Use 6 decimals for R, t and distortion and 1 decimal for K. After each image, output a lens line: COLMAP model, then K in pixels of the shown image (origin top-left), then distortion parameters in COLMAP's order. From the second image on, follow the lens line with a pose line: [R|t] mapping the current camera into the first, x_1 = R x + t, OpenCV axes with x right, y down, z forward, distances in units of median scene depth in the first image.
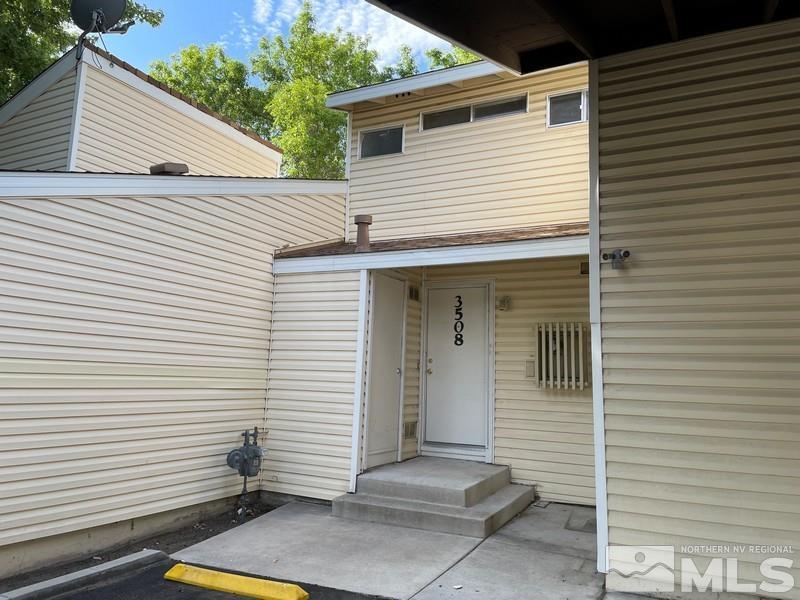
lens RADIAL K [[607.6, 0, 398.2], [0, 607.6, 293.1], [0, 0, 1]] dist [0.102497, -0.138645]
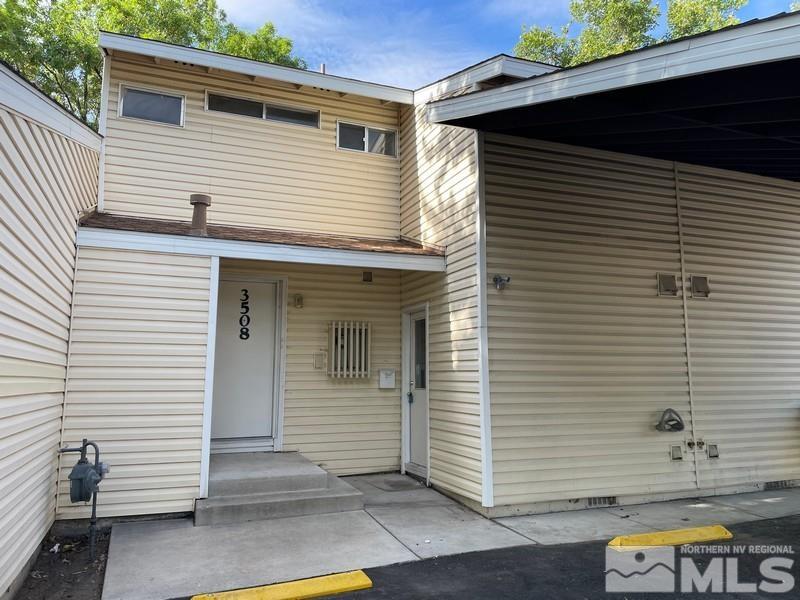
lens RADIAL K [[607.6, 0, 398.2], [0, 607.6, 293.1], [0, 0, 1]] dist [0.102497, -0.138645]
pose [[0.655130, 0.072572, 0.752023, -0.517006], [-0.084985, 0.996137, -0.022095, 0.011977], [-0.750721, -0.049436, 0.658767, 0.160170]]
